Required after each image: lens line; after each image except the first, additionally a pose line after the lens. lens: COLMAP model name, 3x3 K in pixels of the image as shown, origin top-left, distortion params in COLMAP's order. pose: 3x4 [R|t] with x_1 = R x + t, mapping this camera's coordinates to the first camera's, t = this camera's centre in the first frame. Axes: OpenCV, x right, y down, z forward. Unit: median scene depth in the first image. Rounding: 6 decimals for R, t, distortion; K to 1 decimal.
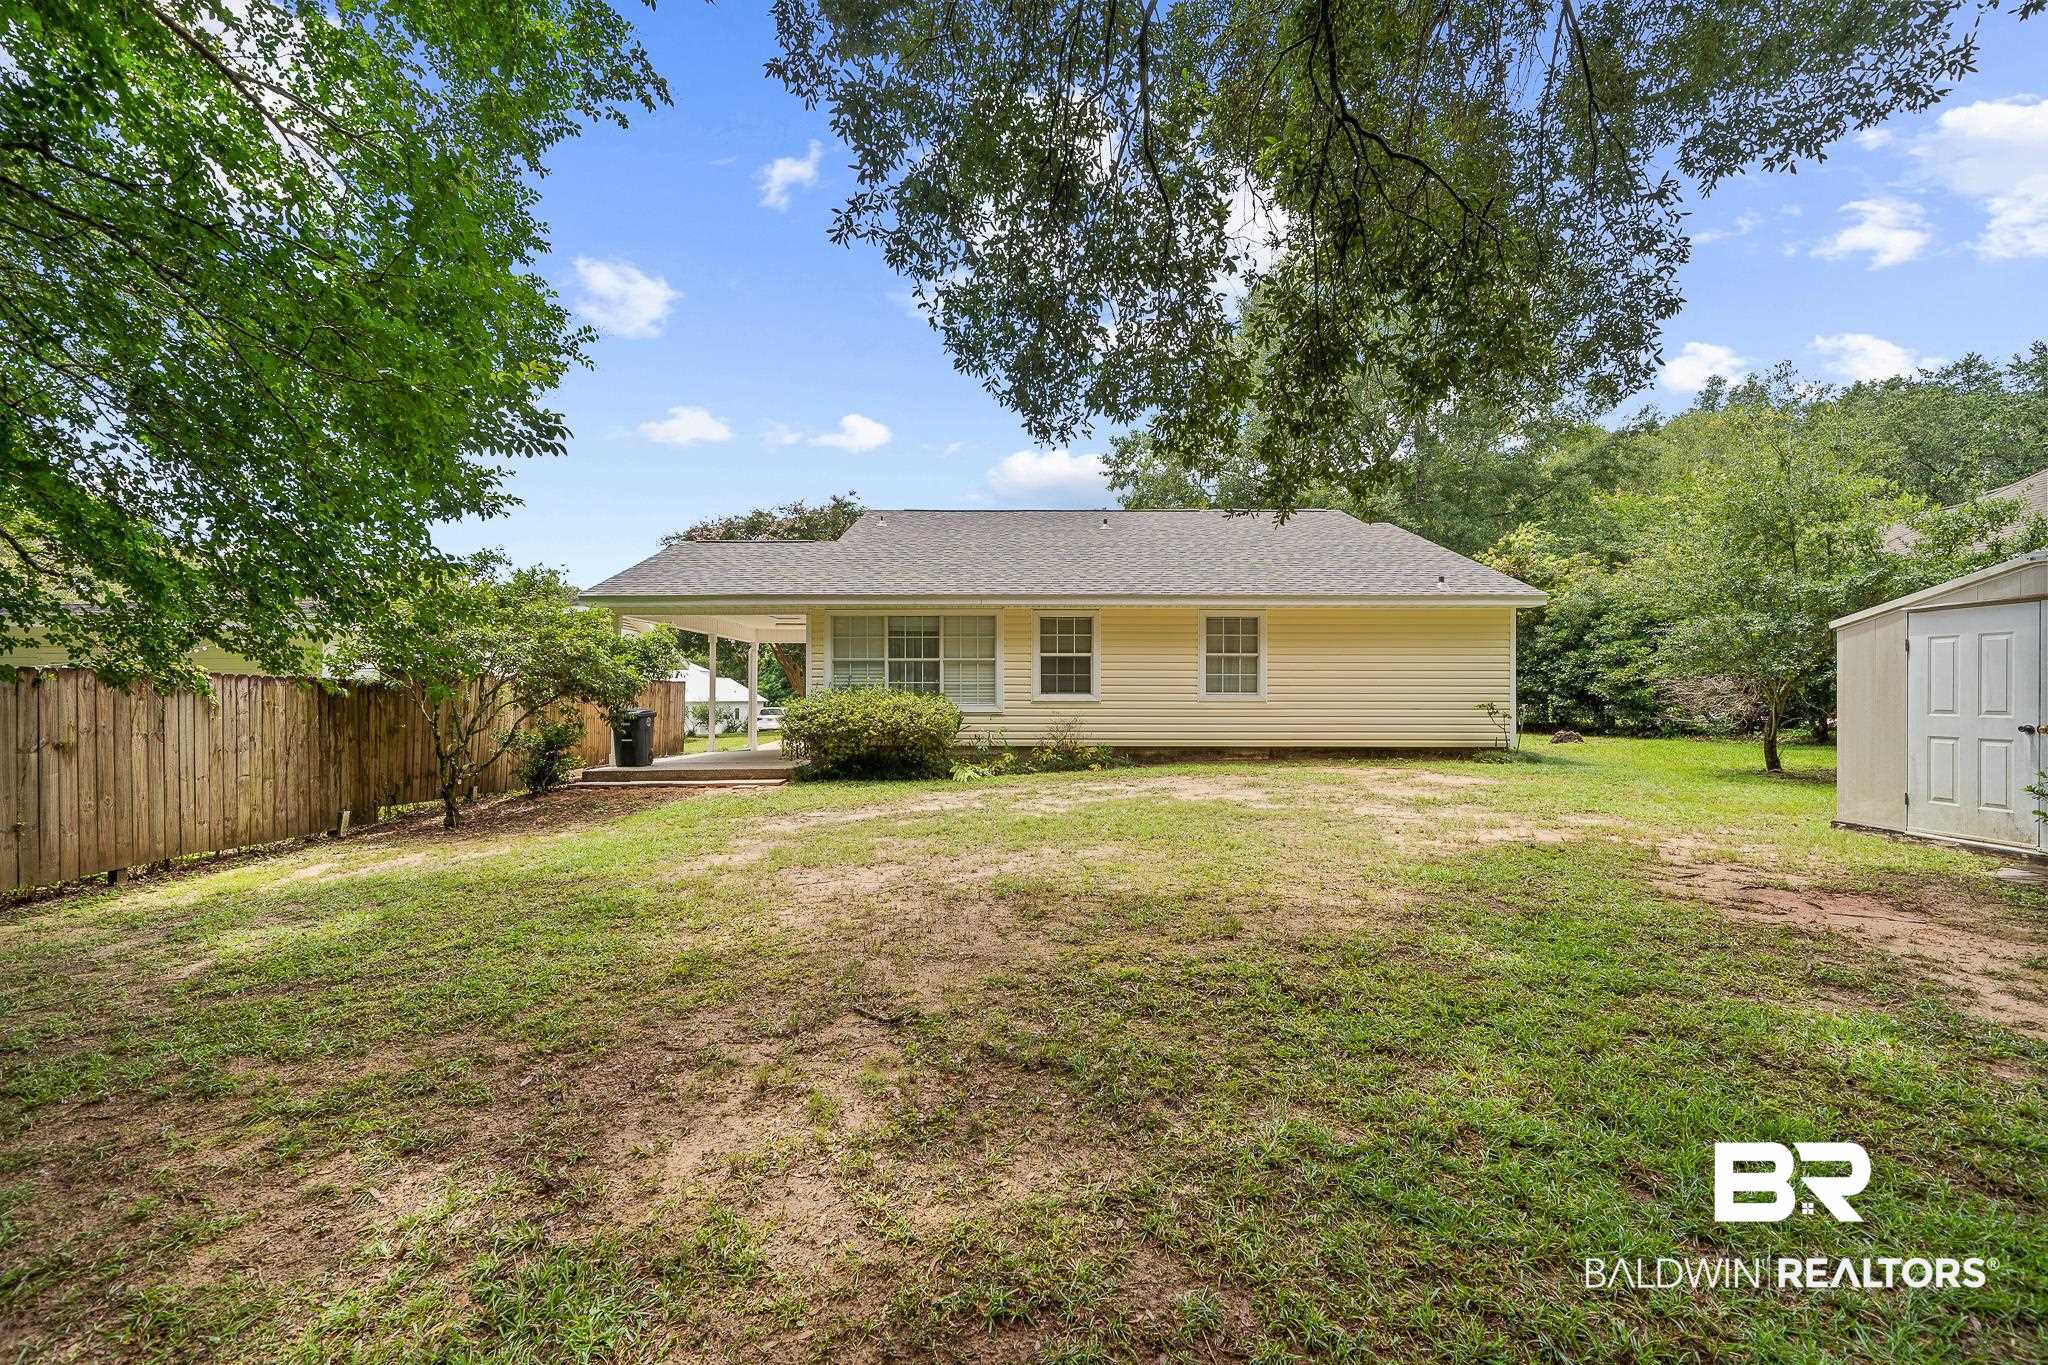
lens RADIAL K [[818.1, 0, 1020.7], [0, 818.1, 679.5], [0, 0, 1]] dist [-0.001765, -0.000508]
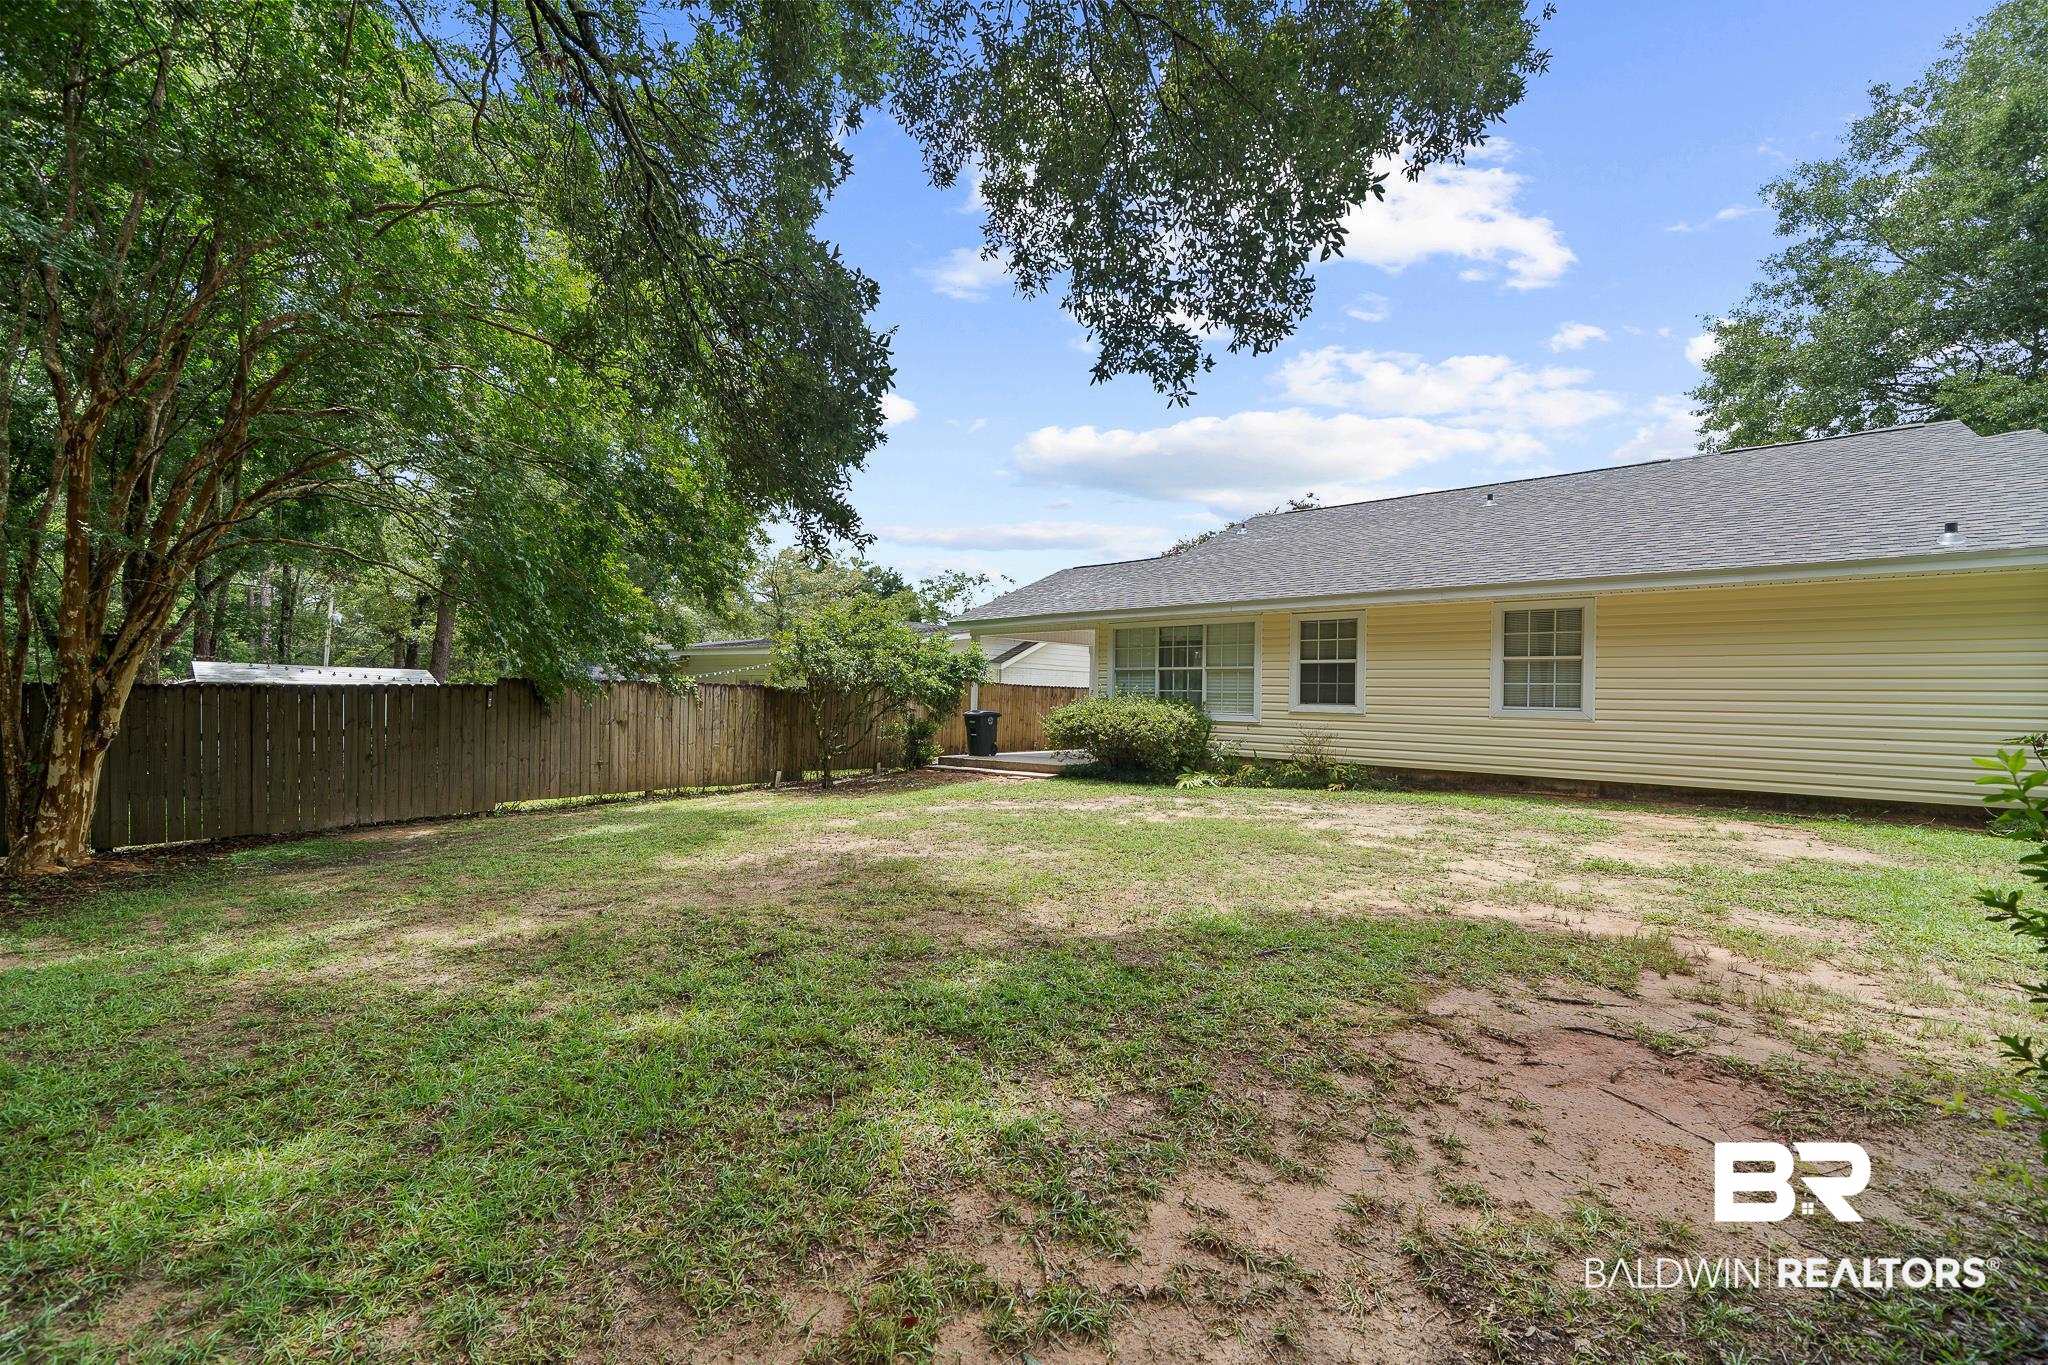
lens RADIAL K [[818.1, 0, 1019.6], [0, 818.1, 680.9], [0, 0, 1]] dist [-0.001765, -0.000508]
pose [[0.753665, 0.000746, -0.657259, 0.395452], [-0.002290, 0.999996, -0.001490, -0.006835], [0.657255, 0.002628, 0.753664, 0.092927]]
